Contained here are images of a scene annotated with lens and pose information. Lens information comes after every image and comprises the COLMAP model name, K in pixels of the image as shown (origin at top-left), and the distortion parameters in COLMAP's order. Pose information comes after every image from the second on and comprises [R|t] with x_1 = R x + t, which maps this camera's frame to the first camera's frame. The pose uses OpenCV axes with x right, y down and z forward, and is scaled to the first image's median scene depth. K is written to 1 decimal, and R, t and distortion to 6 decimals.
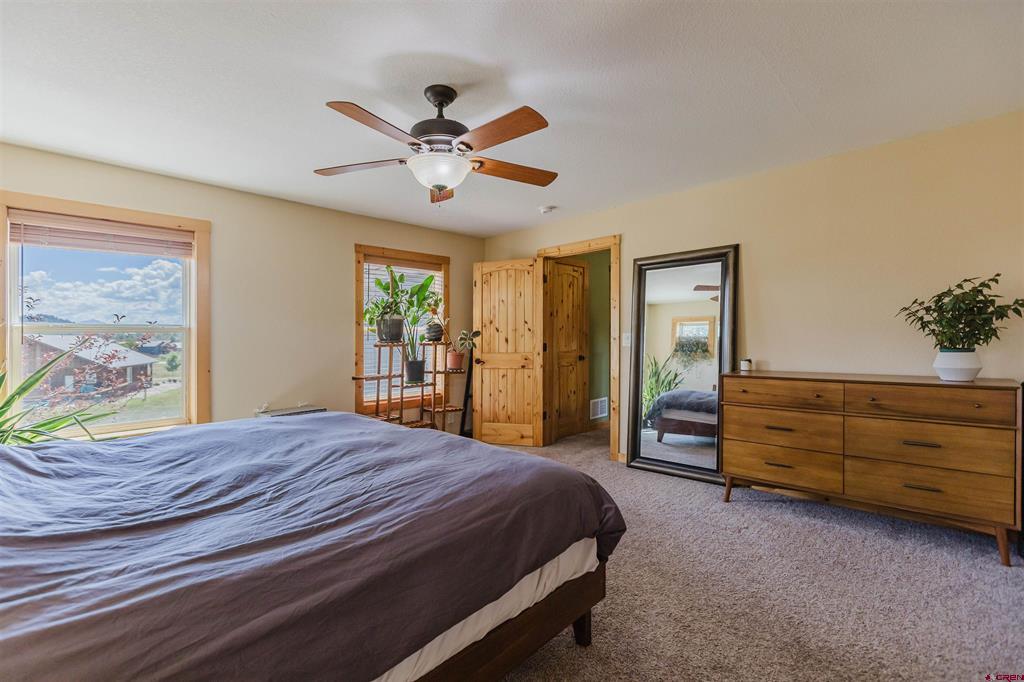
lens RADIAL K [[460.0, 0, 507.6], [0, 460.0, 334.6], [0, 0, 1]] dist [0.005158, -0.001628]
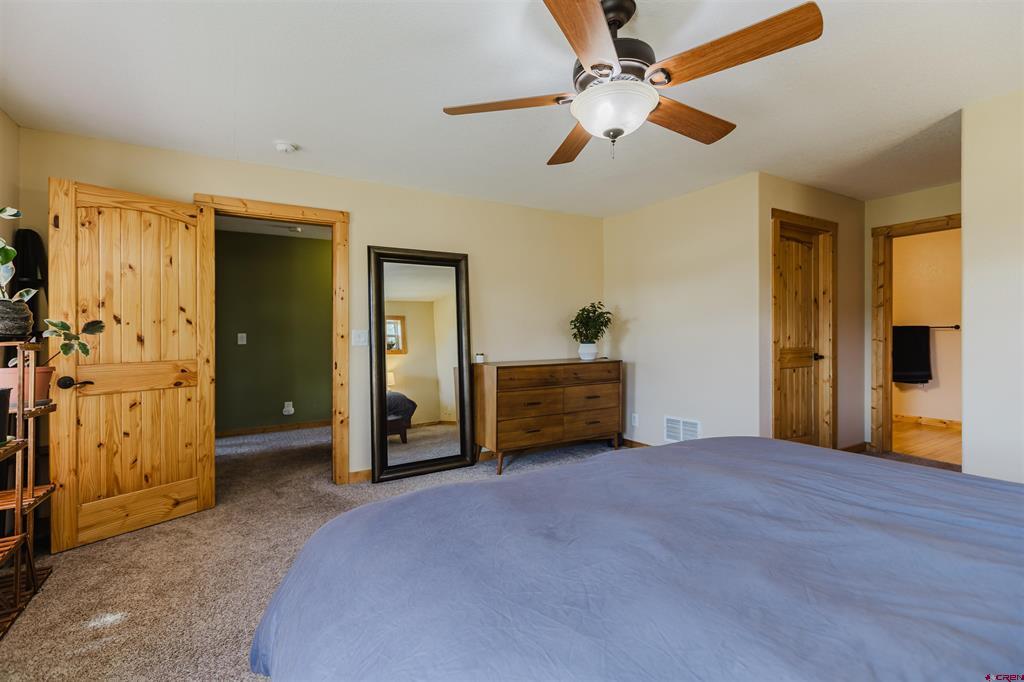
lens RADIAL K [[460.0, 0, 504.0], [0, 460.0, 338.4], [0, 0, 1]] dist [0.005158, -0.001628]
pose [[0.262013, 0.001401, 0.965063, -0.478669], [-0.003155, 0.999995, -0.000595, 0.011676], [-0.965059, -0.002889, 0.262016, 0.495972]]
